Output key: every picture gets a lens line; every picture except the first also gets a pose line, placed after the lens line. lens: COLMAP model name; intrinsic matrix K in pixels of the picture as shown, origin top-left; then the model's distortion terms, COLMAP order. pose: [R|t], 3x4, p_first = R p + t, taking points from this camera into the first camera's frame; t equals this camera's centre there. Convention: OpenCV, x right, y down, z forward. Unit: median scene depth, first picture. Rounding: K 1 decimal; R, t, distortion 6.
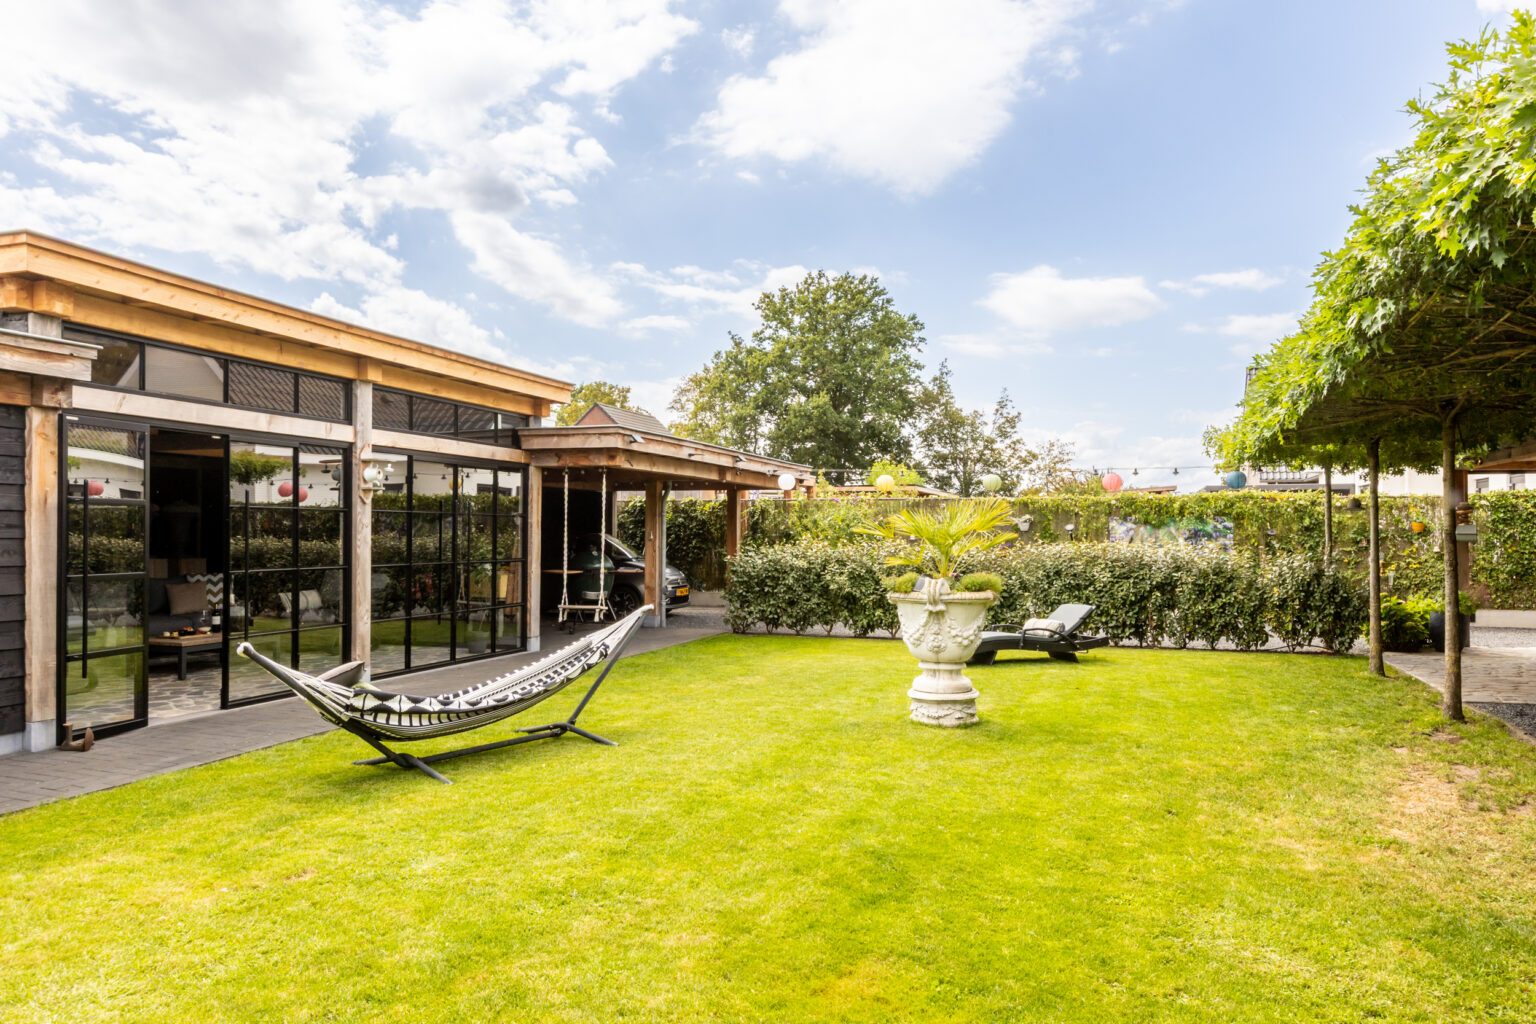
lens RADIAL K [[1054.9, 0, 740.1], [0, 1054.9, 537.6], [0, 0, 1]] dist [-0.006319, 0.003693]
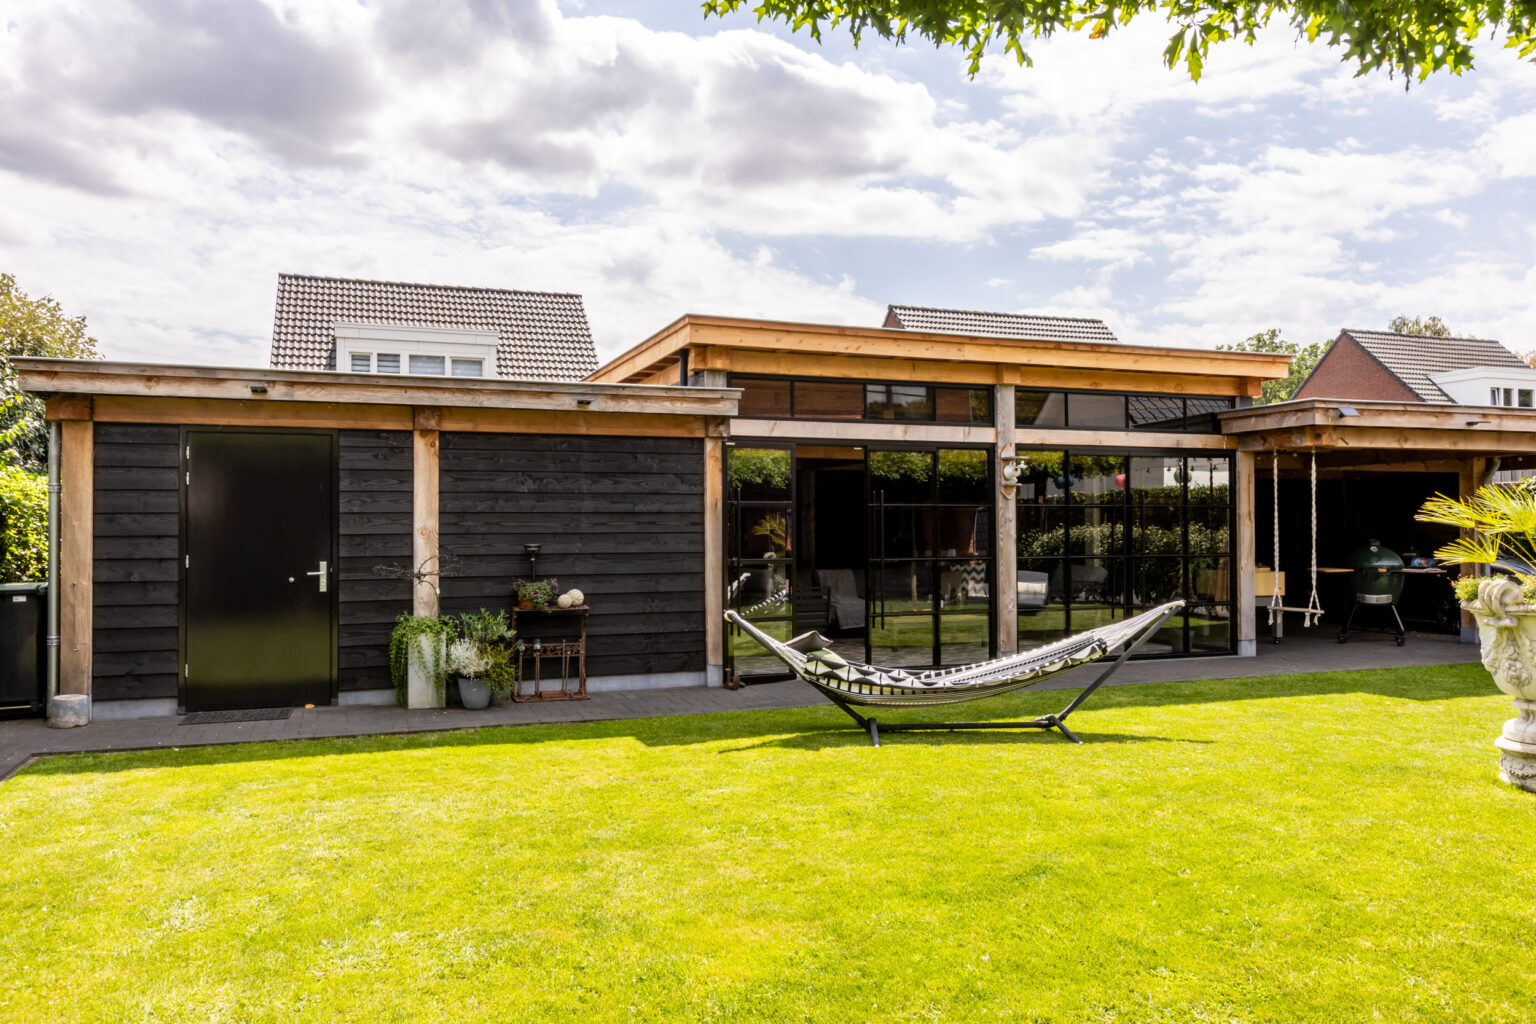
lens RADIAL K [[1137.4, 0, 778.8], [0, 1137.4, 507.8], [0, 0, 1]] dist [0.002402, 0.001187]
pose [[0.622285, -0.020522, -0.782522, 0.551151], [0.003543, 0.999720, -0.023400, 0.003726], [0.782783, 0.011789, 0.622183, 0.138021]]
